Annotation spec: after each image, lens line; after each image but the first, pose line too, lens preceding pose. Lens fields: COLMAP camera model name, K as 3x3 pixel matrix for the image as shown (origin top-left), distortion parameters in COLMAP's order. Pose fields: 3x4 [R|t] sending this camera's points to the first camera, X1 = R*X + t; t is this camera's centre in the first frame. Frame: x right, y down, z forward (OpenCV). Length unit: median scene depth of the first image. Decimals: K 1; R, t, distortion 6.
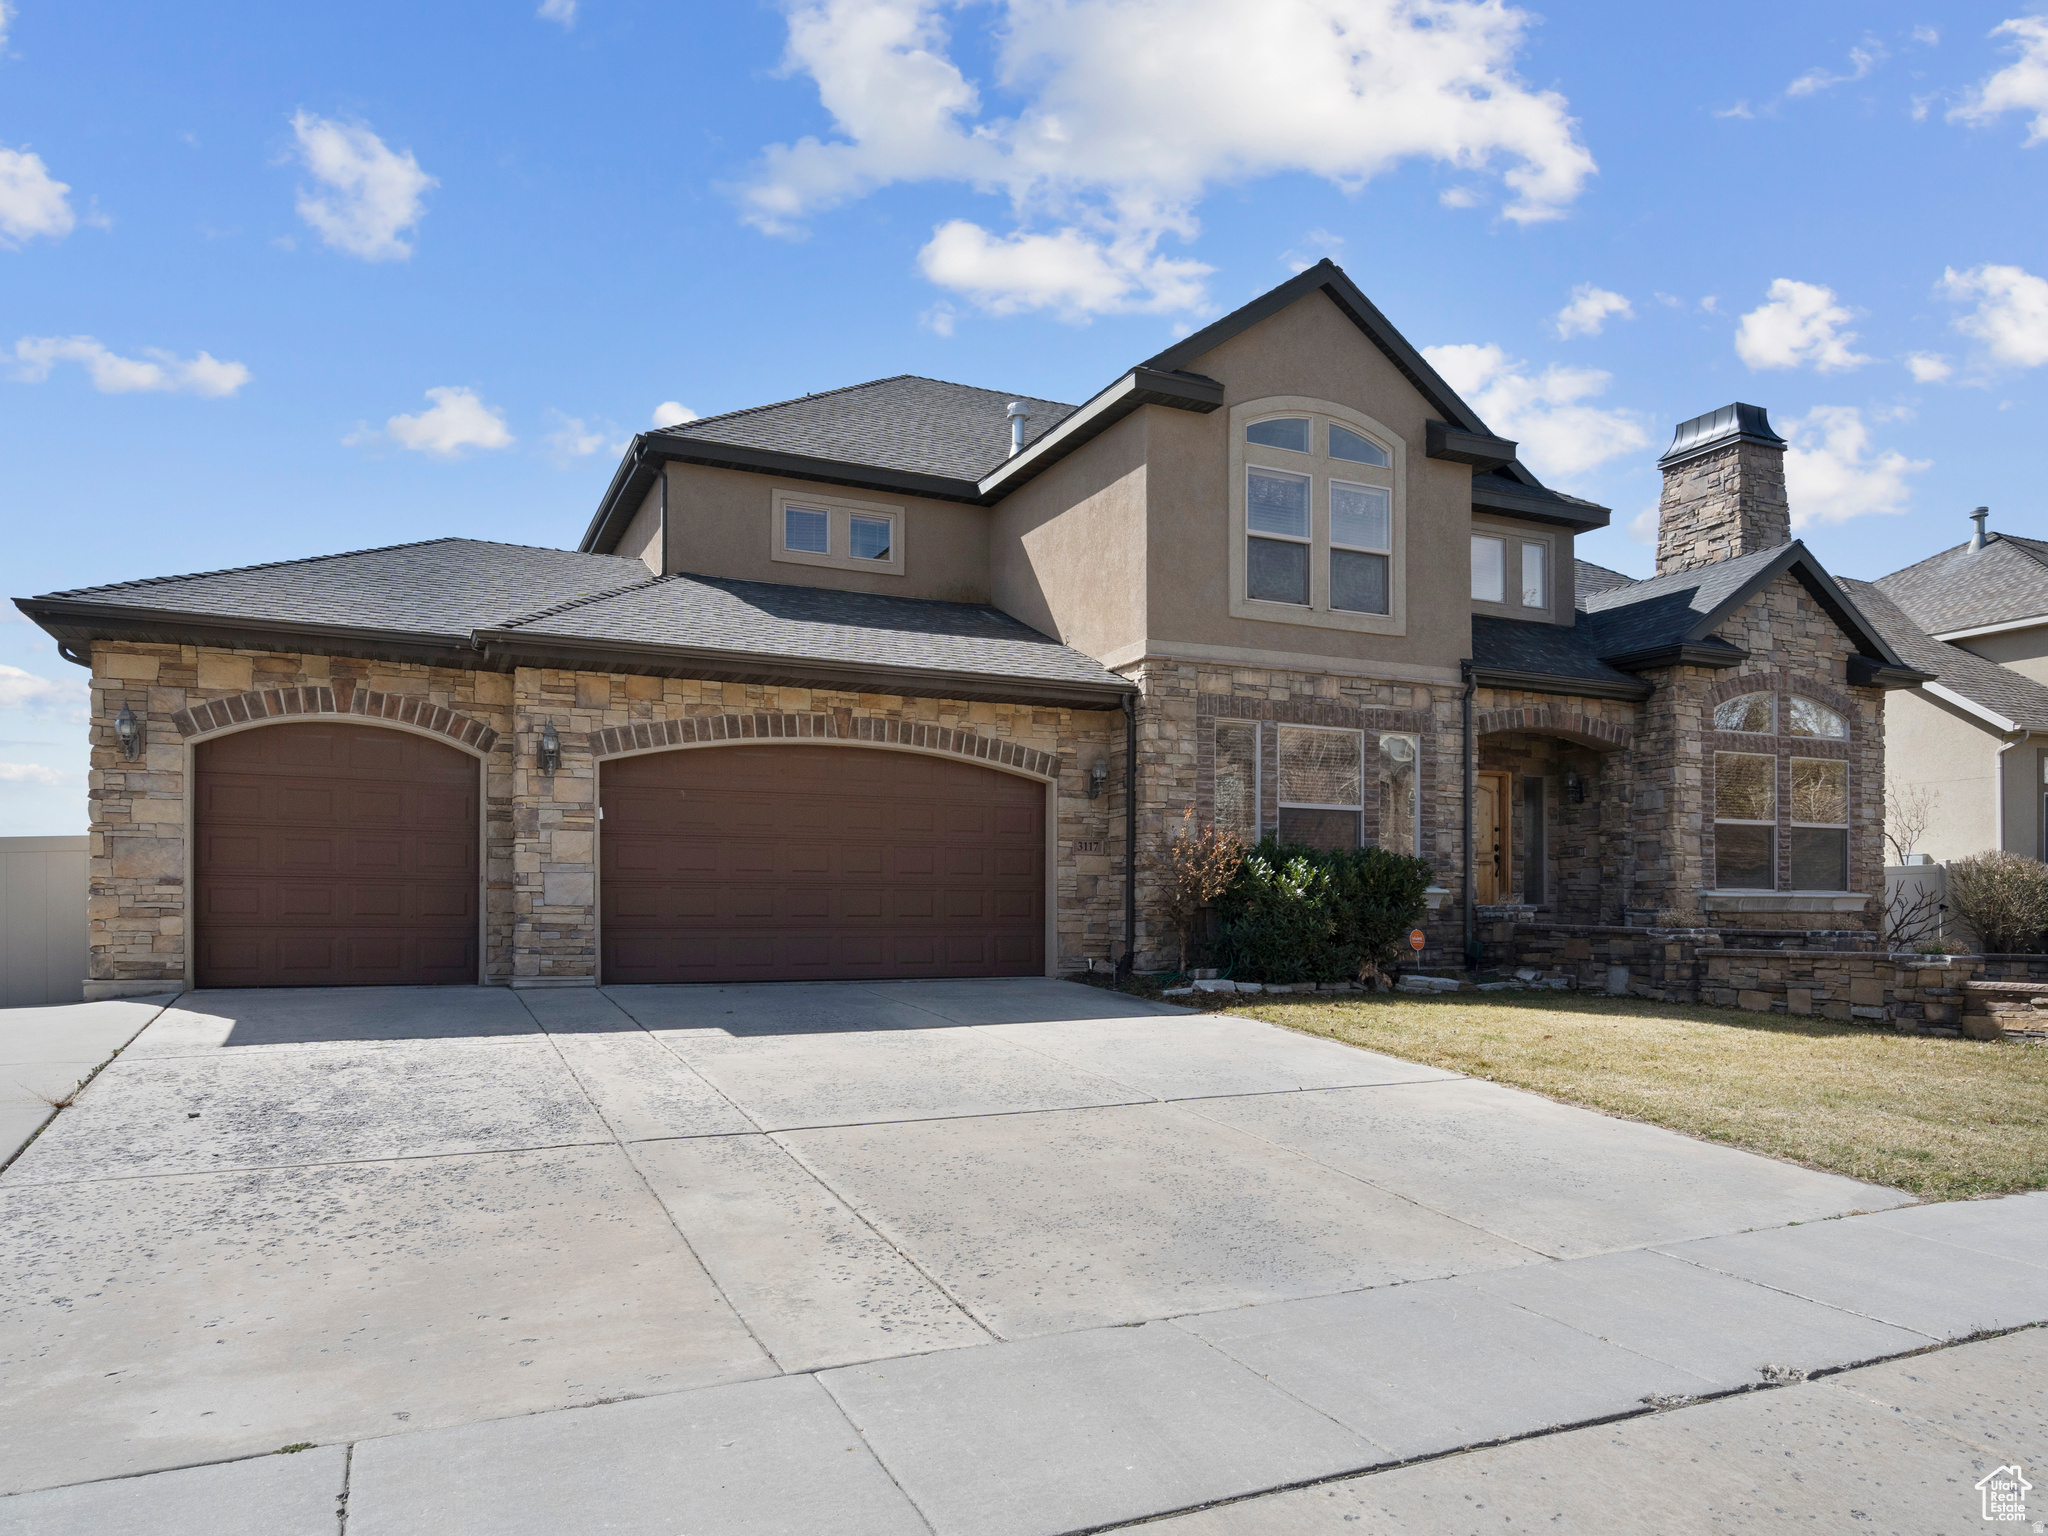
lens RADIAL K [[1329.5, 0, 1024.4], [0, 1329.5, 857.9], [0, 0, 1]] dist [0.000585, 0.000848]
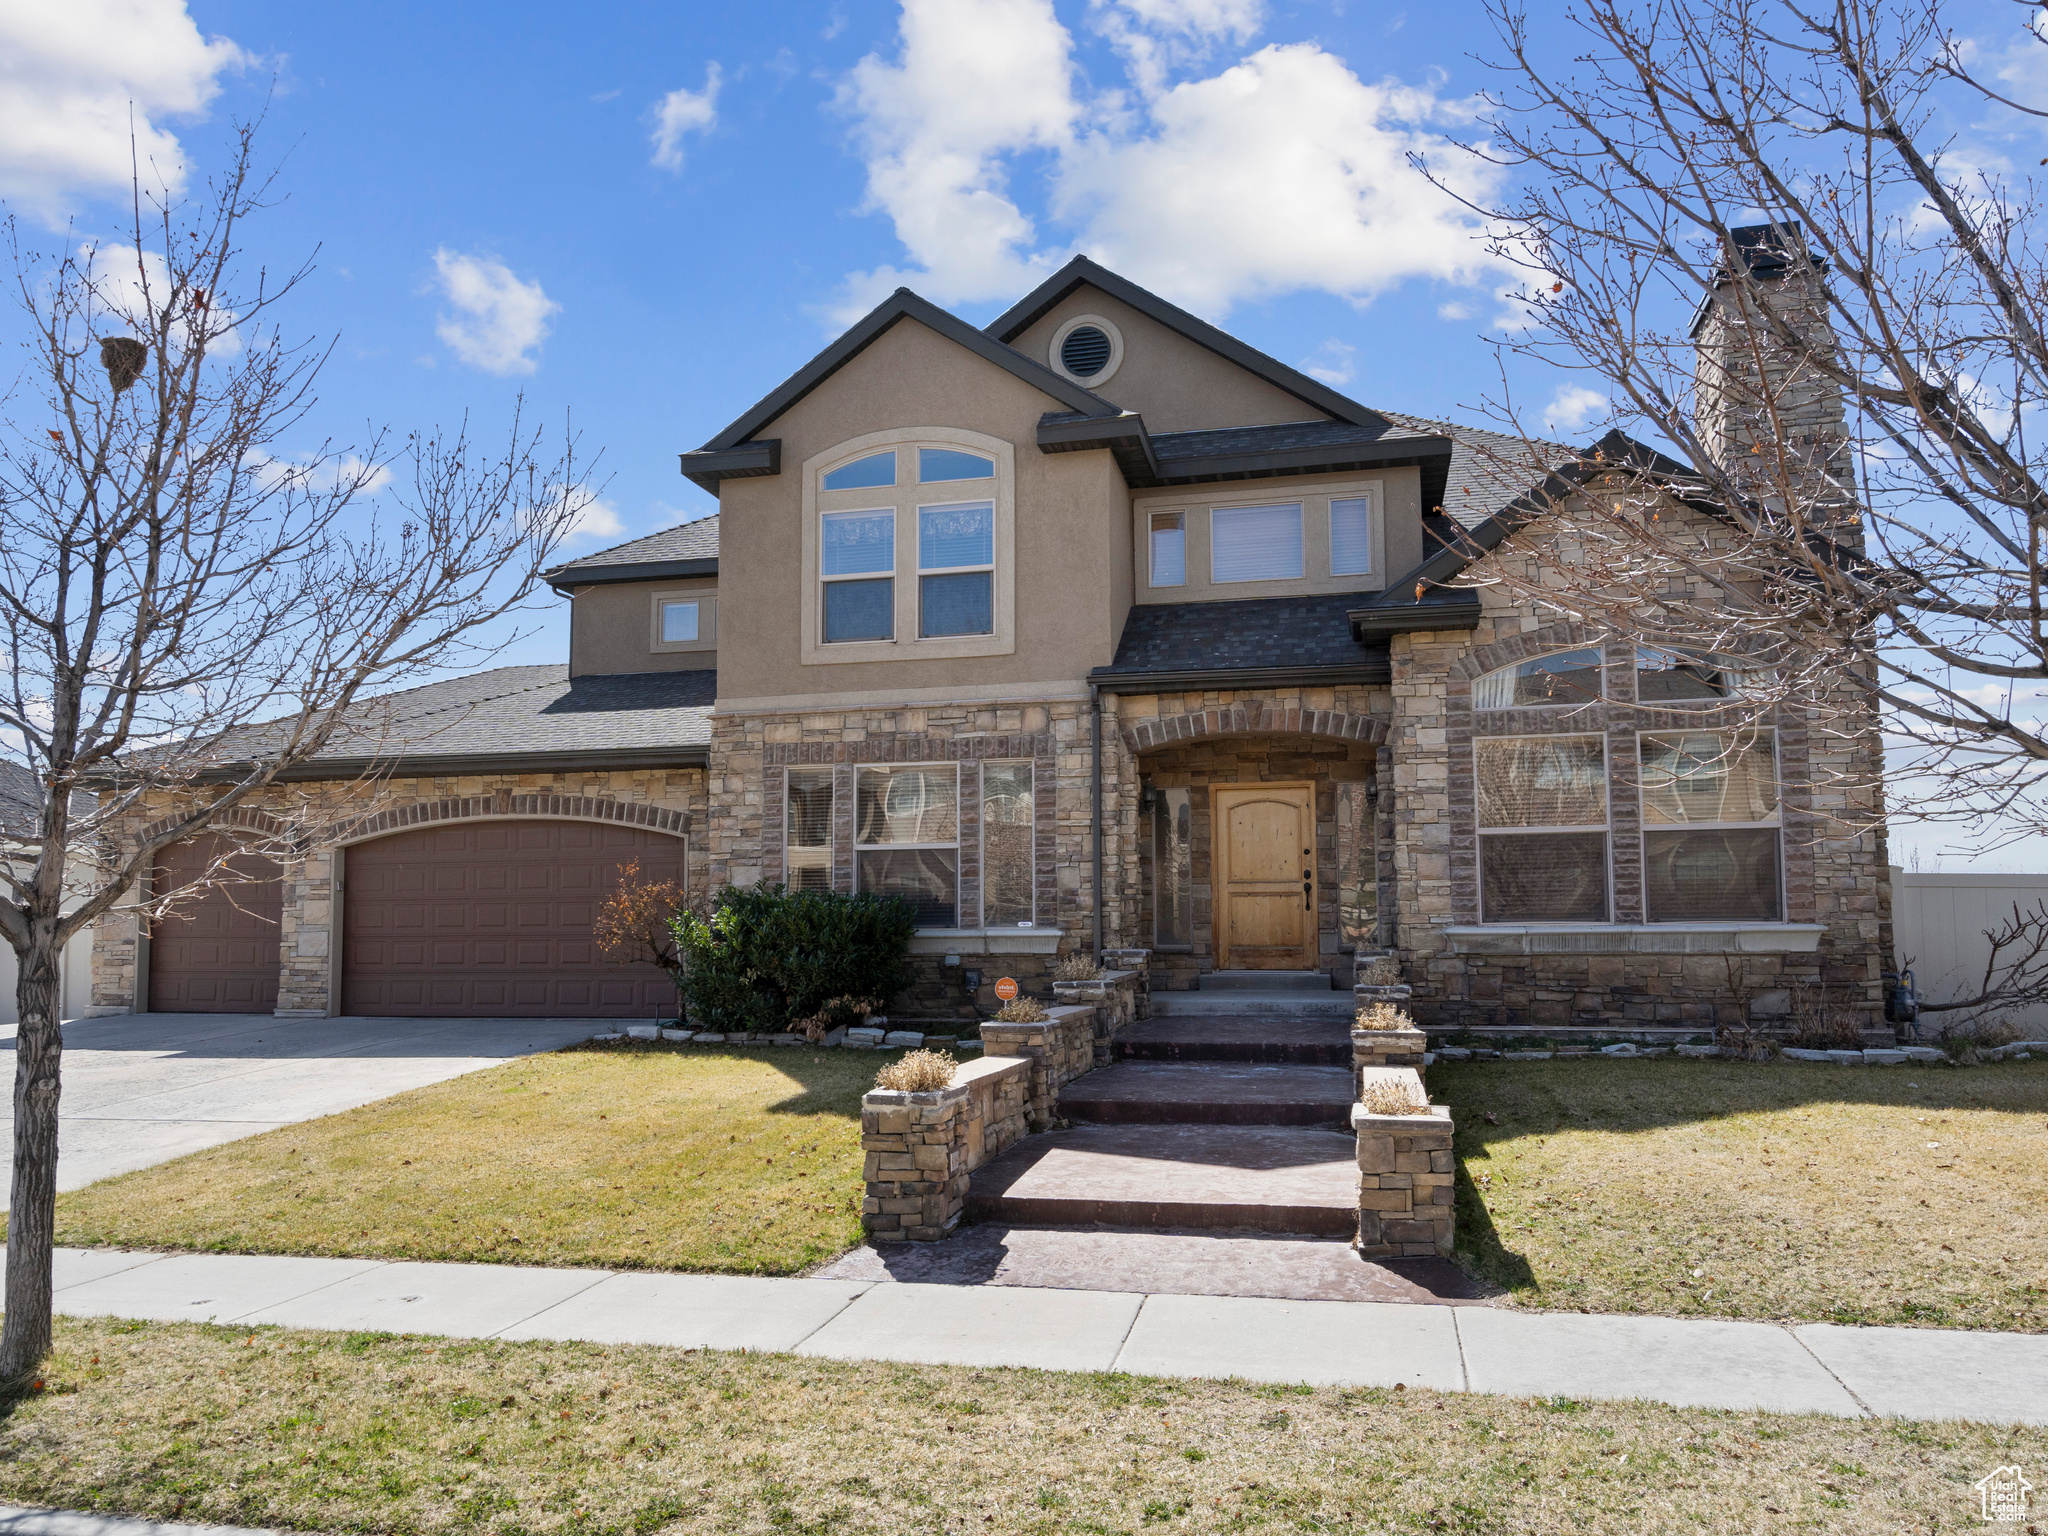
lens RADIAL K [[1426.6, 0, 1024.0], [0, 1426.6, 768.0], [0, 0, 1]] dist [-0.004647, 0.003260]
pose [[0.788614, -0.081681, -0.609440, 0.926431], [0.033363, 0.995362, -0.090233, 0.000365], [0.613983, 0.050826, 0.787681, 0.246717]]
